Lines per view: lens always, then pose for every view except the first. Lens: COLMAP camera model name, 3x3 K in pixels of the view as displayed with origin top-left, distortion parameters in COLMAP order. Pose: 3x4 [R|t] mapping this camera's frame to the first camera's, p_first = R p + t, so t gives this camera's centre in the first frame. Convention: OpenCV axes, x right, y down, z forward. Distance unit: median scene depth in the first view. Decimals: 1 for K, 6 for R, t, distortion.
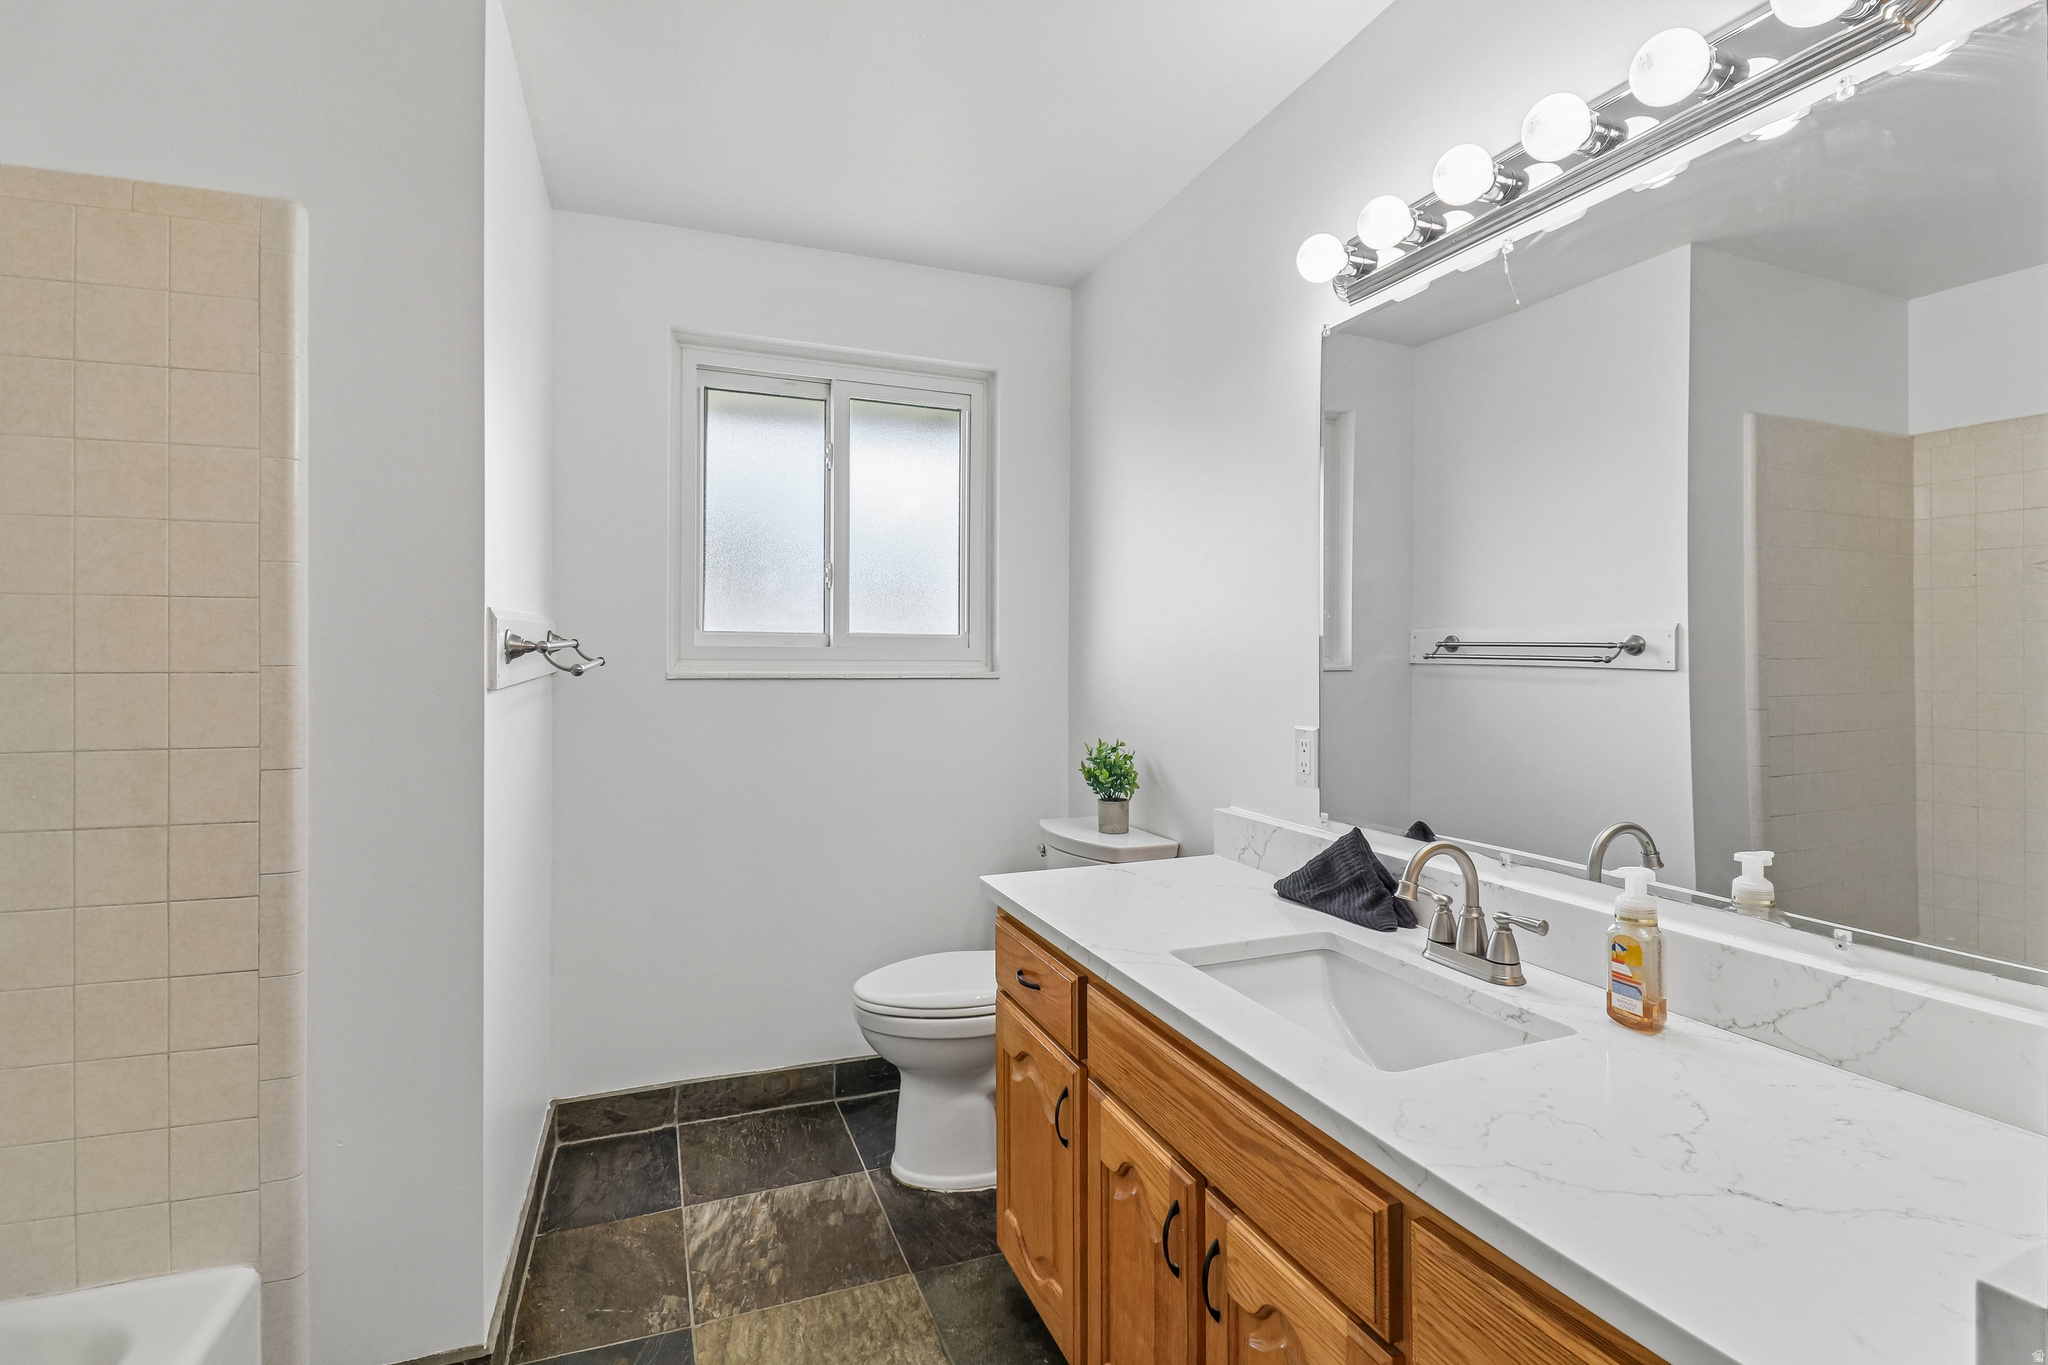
lens RADIAL K [[950.3, 0, 1028.5], [0, 950.3, 672.4], [0, 0, 1]] dist [0.015042, -0.013615]
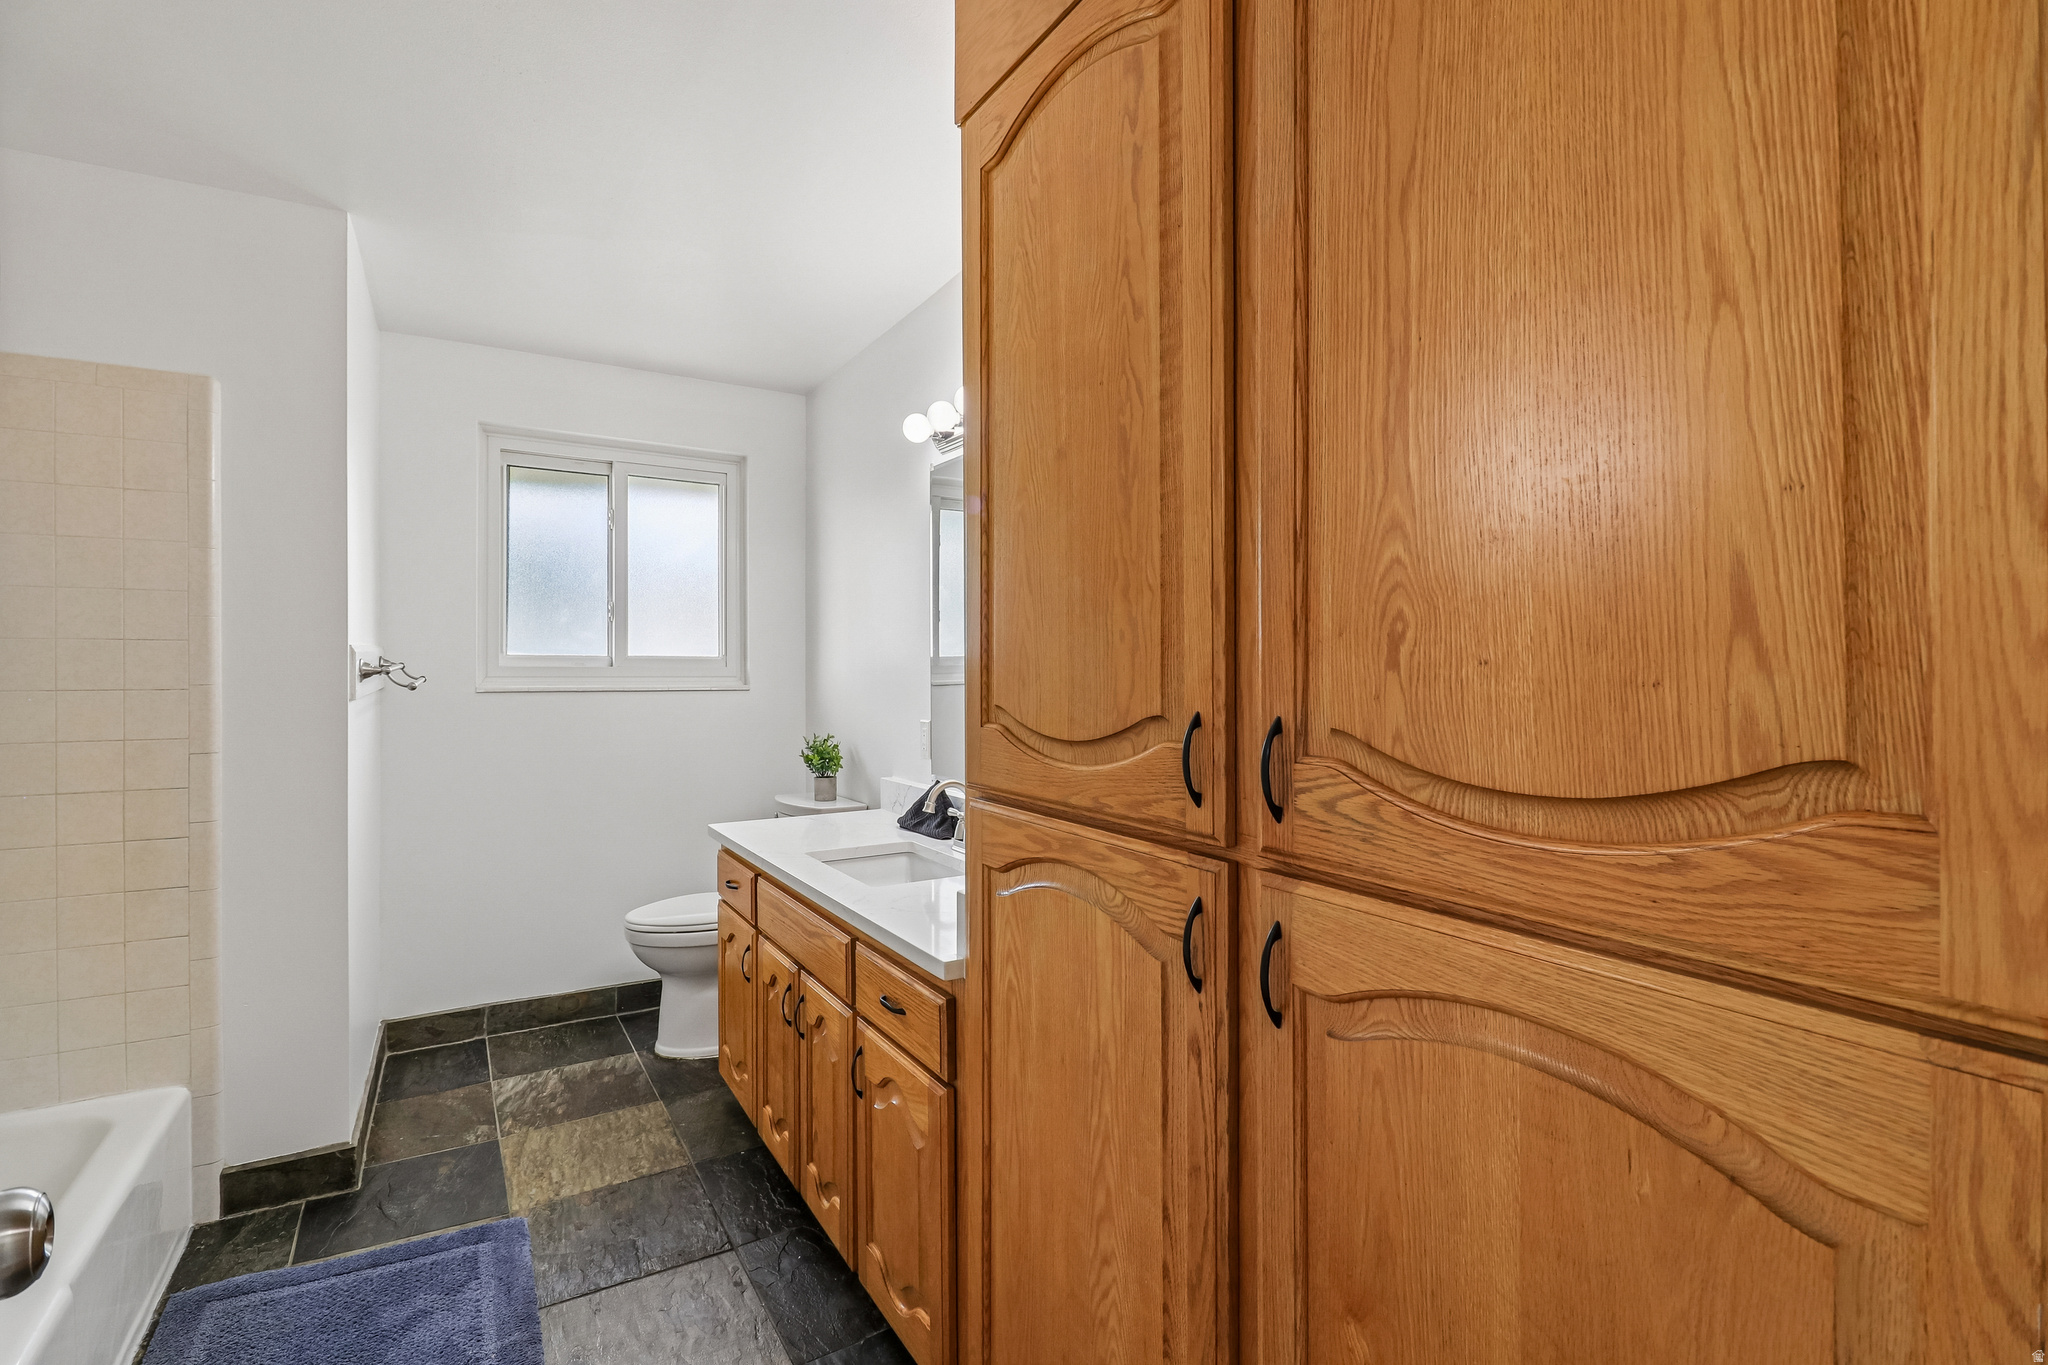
lens RADIAL K [[950.3, 0, 1018.1], [0, 950.3, 679.1], [0, 0, 1]] dist [0.015042, -0.013615]
pose [[0.987578, -0.005284, 0.157039, 0.171025], [0.006005, 0.999974, -0.004114, -0.001679], [-0.157013, 0.005006, 0.987584, -0.471032]]
